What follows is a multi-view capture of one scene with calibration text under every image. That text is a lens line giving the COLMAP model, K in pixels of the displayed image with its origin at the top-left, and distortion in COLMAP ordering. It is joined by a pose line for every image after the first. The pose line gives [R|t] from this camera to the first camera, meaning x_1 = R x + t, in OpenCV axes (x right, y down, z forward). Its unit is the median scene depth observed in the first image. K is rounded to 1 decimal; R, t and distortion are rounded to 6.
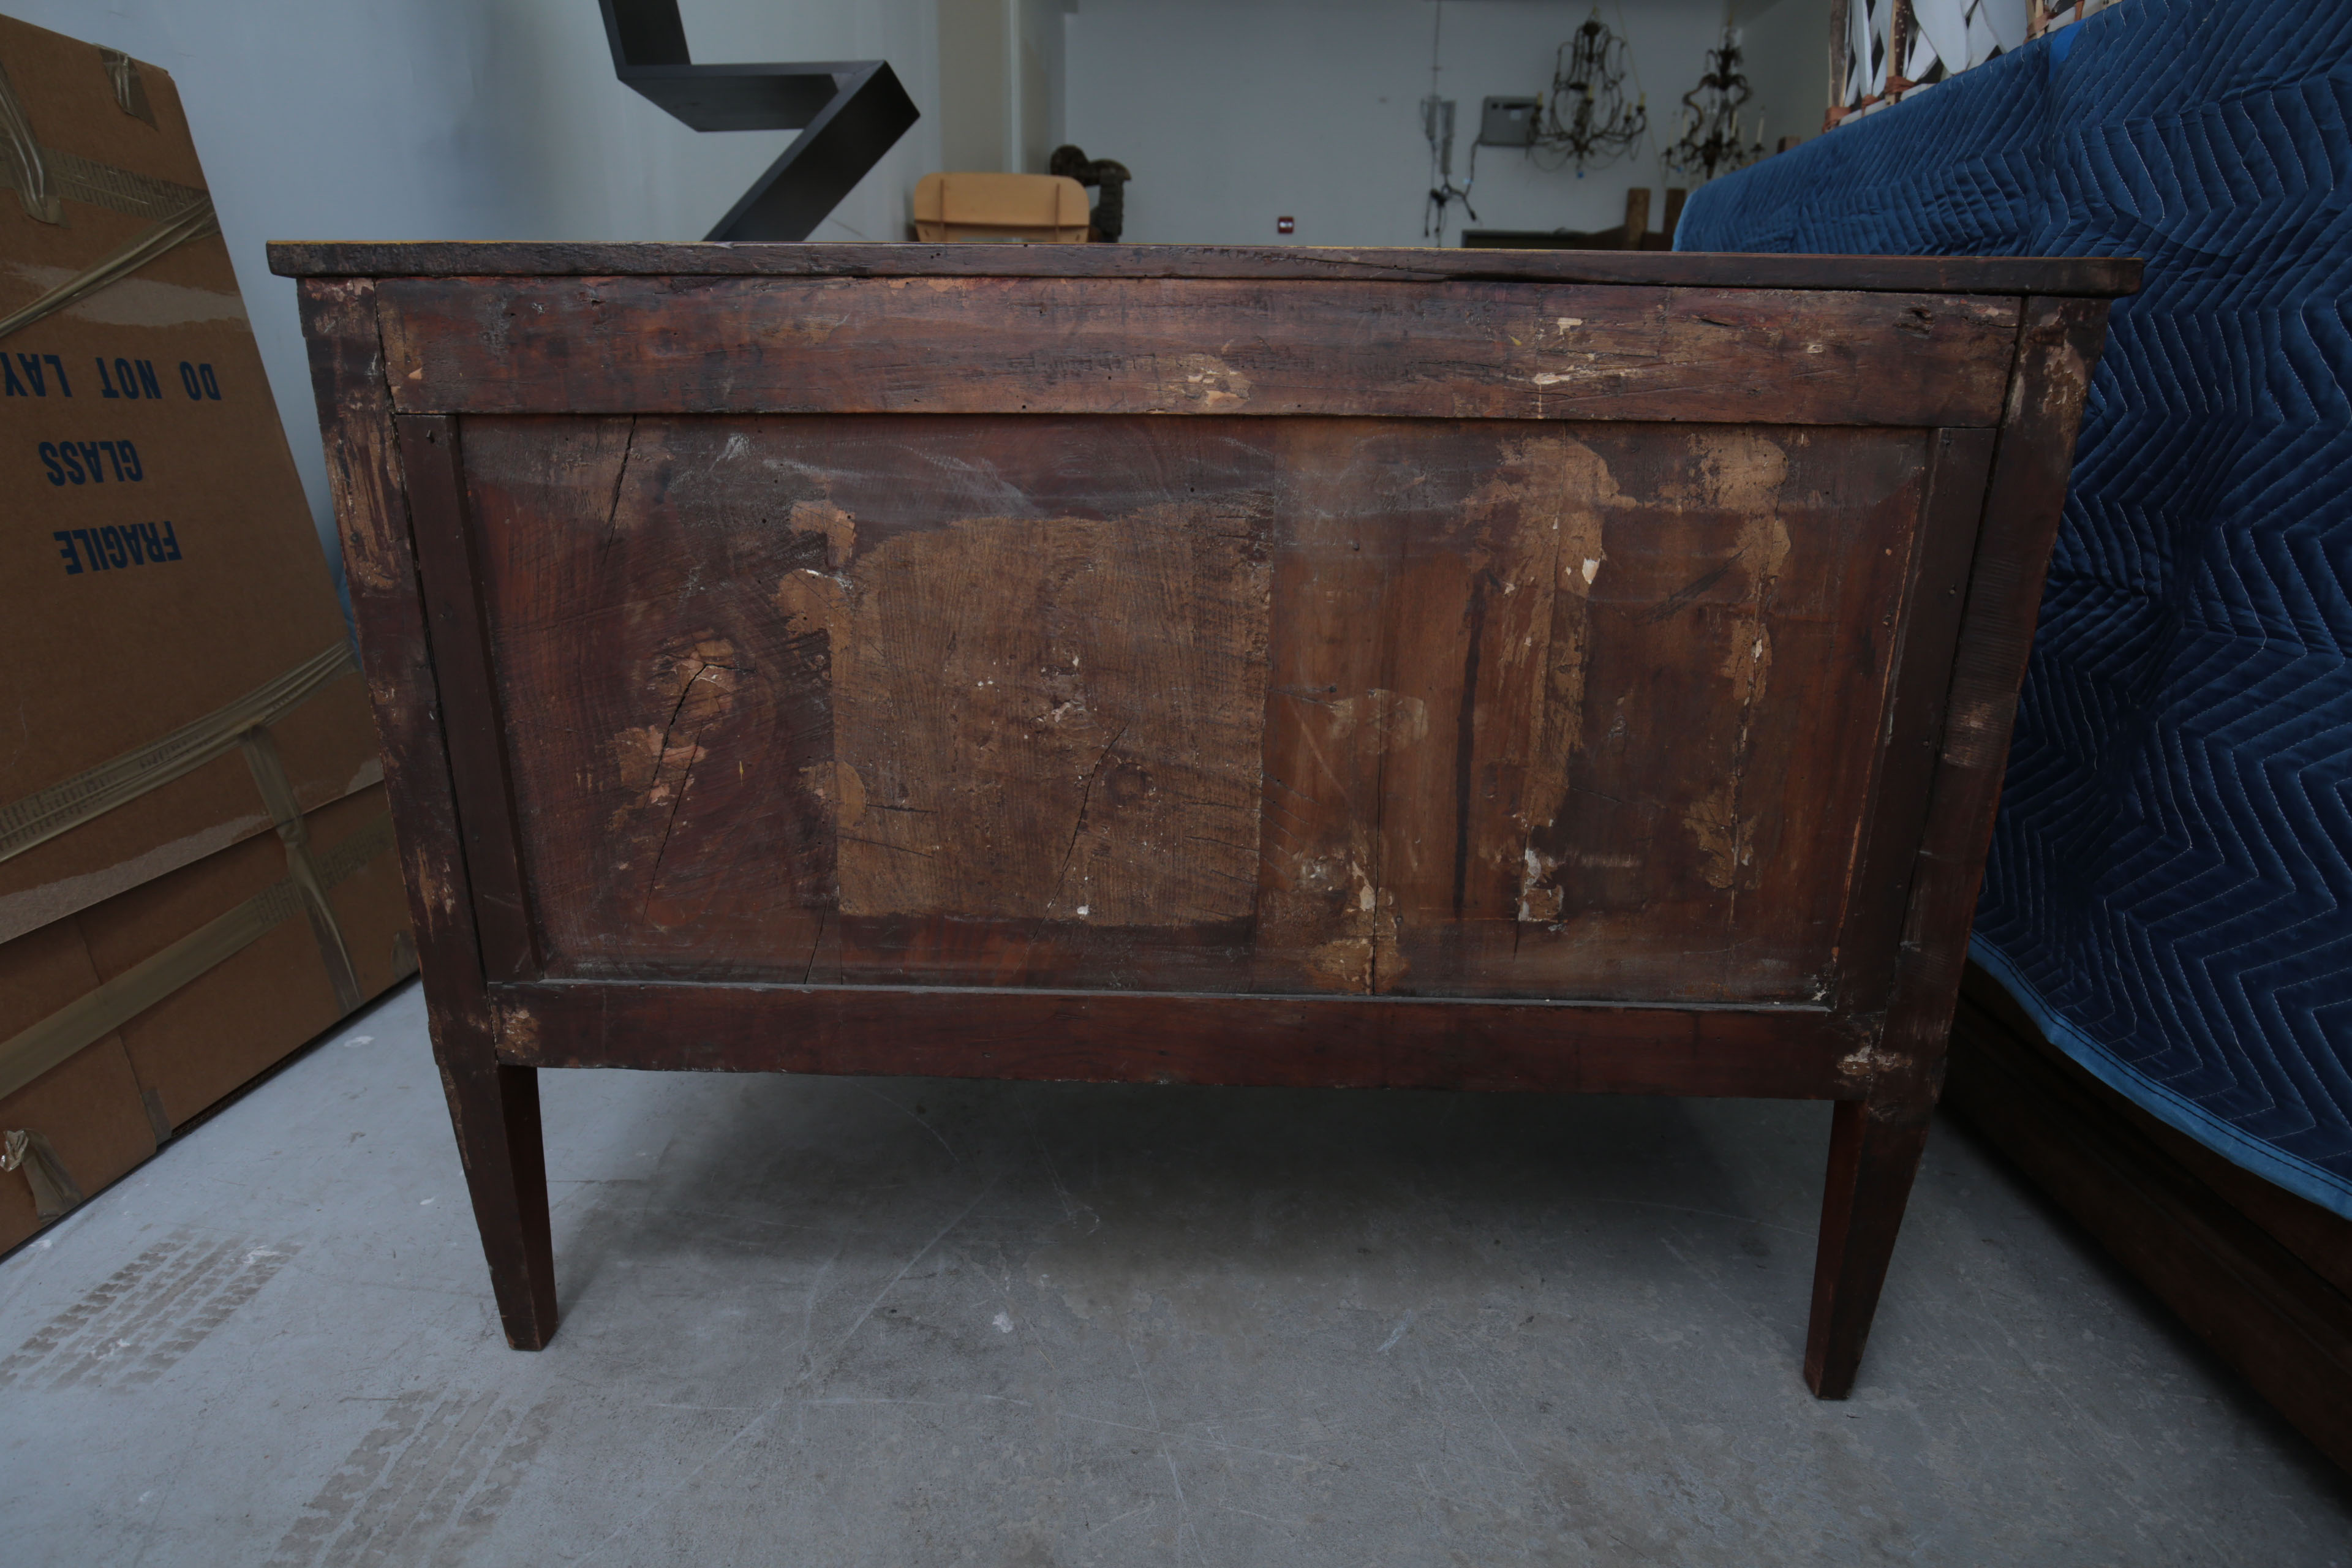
lens RADIAL K [[1291.6, 0, 1193.2], [0, 1291.6, 796.8], [0, 0, 1]] dist [-0.025470, 0.008033]
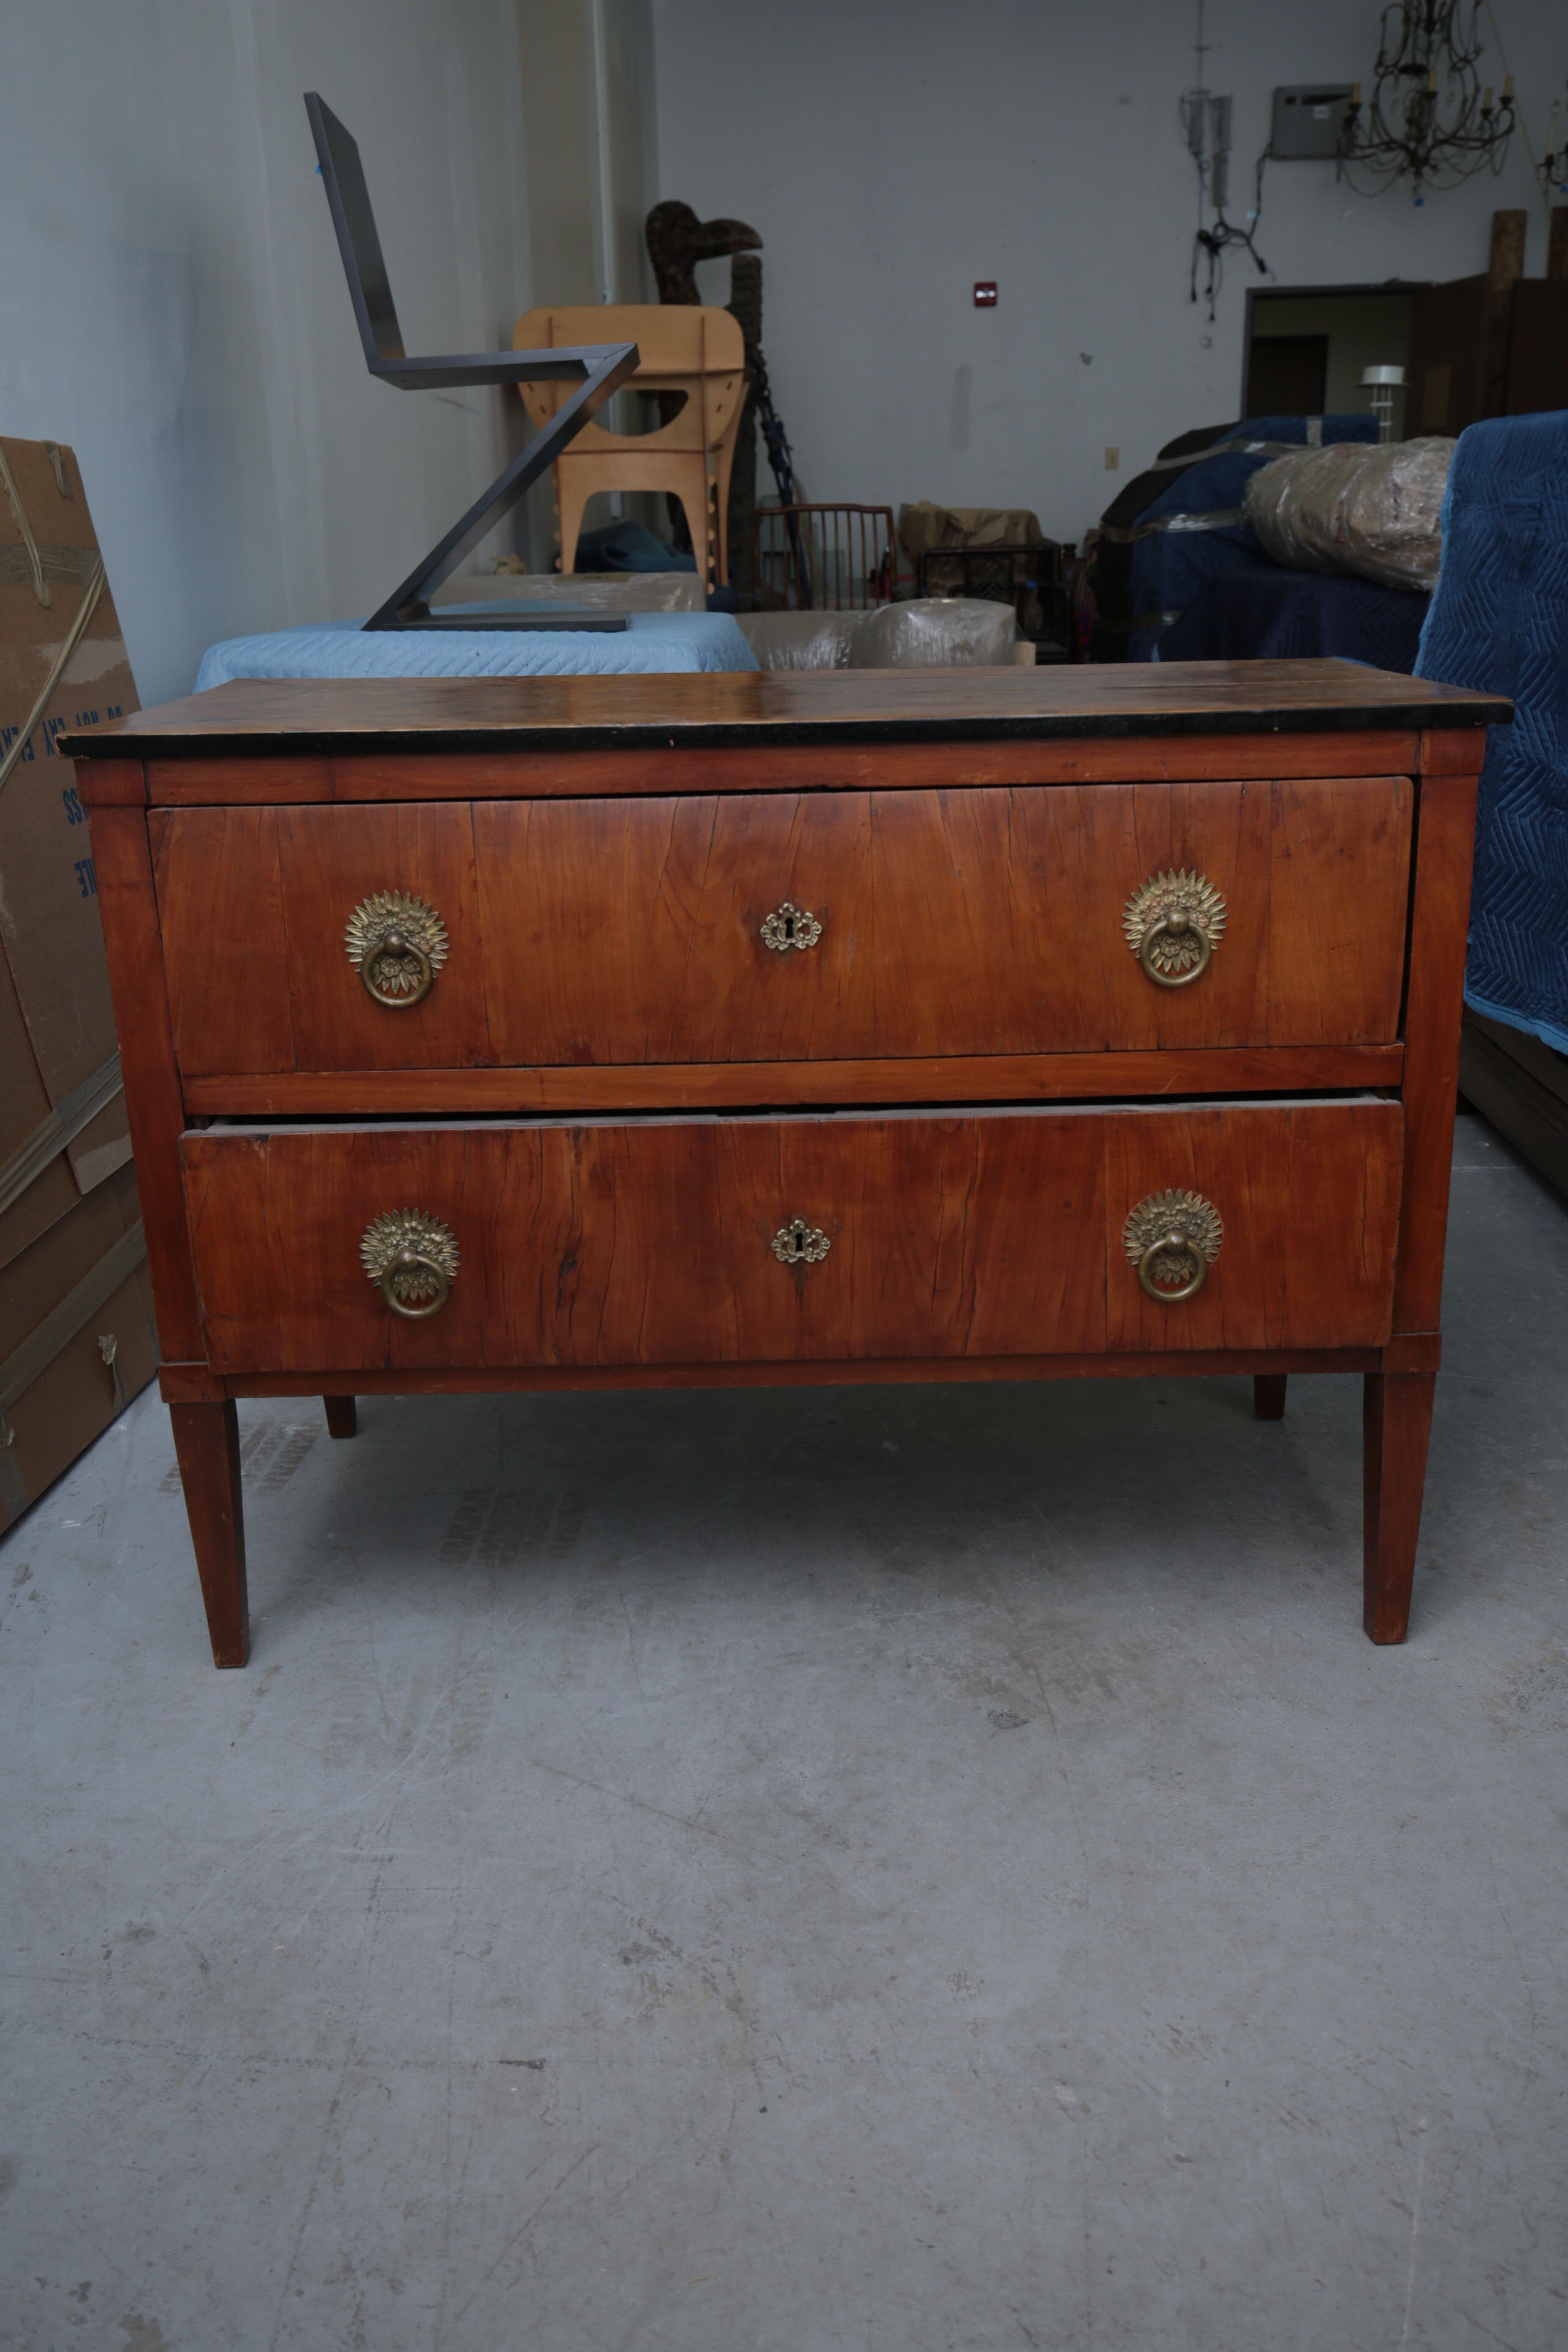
lens RADIAL K [[2165.7, 0, 801.5], [0, 2165.7, 1133.7], [0, 0, 1]] dist [0.053959, 0.012358]
pose [[0.999252, -0.035865, -0.014491, -0.231600], [0.035623, 0.999227, -0.016623, 0.149091], [0.015076, 0.016095, 0.999757, -1.442167]]
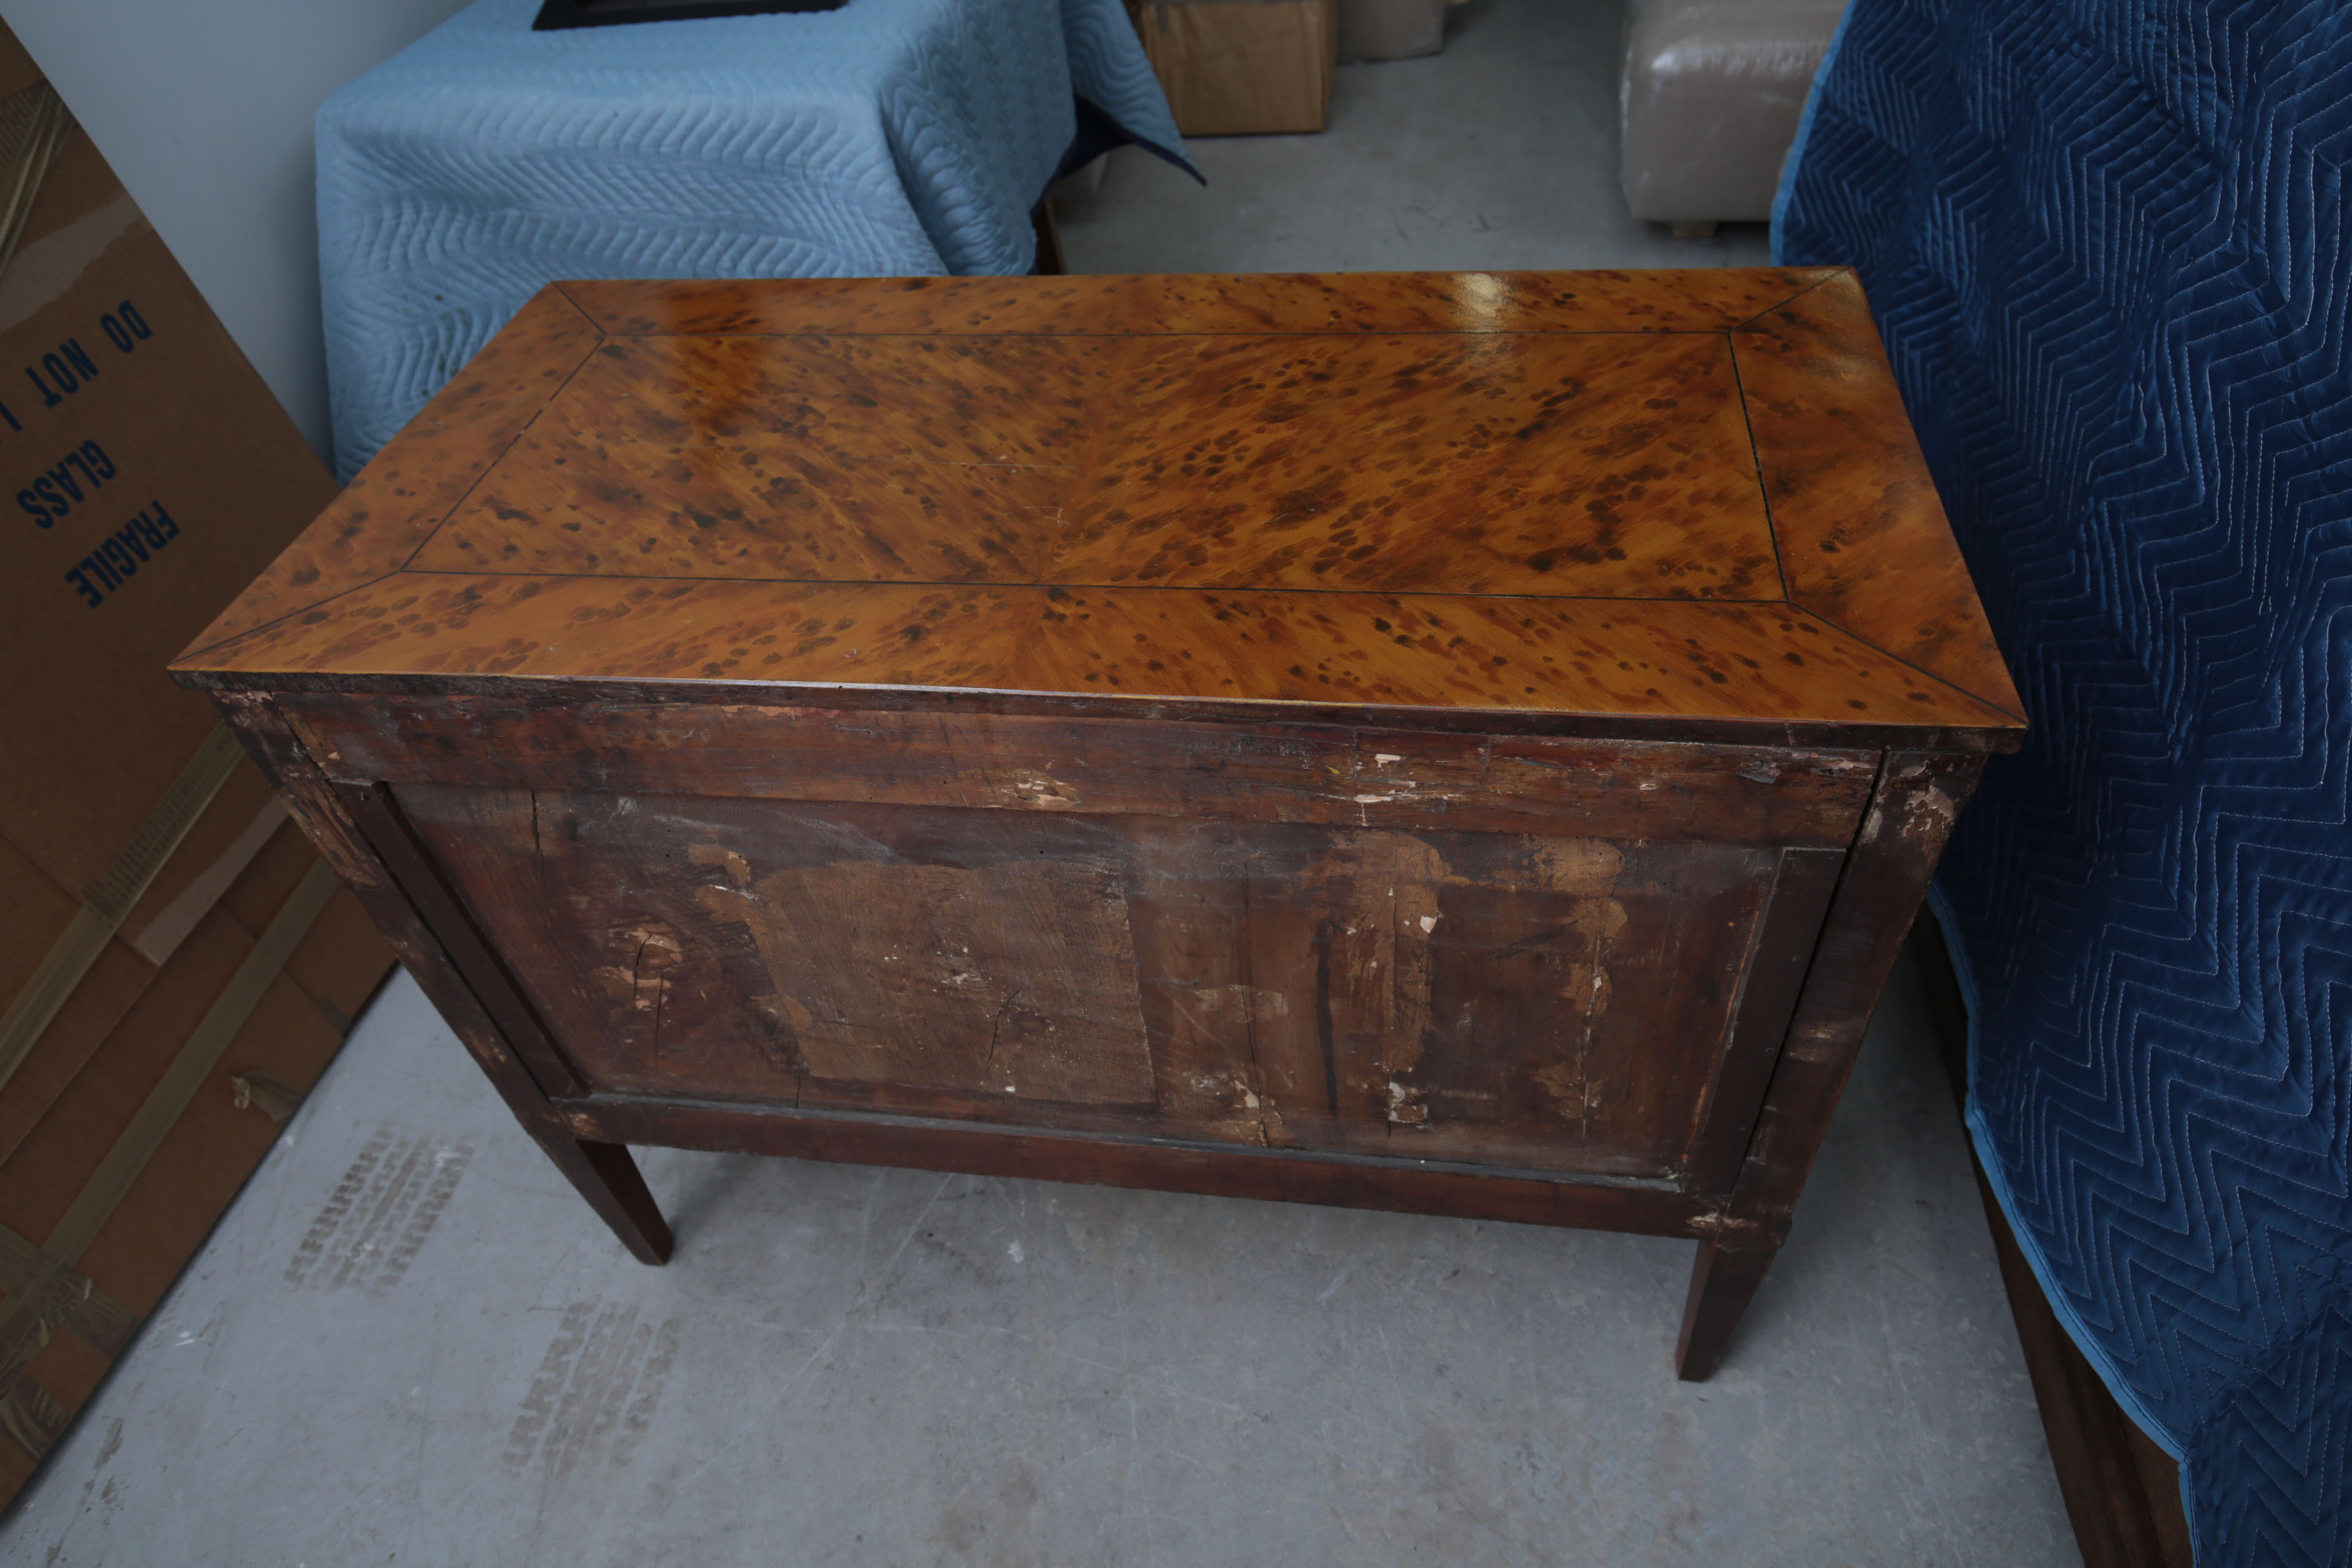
lens RADIAL K [[1488.0, 0, 1193.6], [0, 1488.0, 795.0], [0, 0, 1]] dist [-0.003790, -0.000815]
pose [[0.987937, 0.017925, -0.153812, 0.273351], [0.056243, 0.883913, 0.464257, -0.744144], [0.144278, -0.467307, 0.872243, -0.013005]]
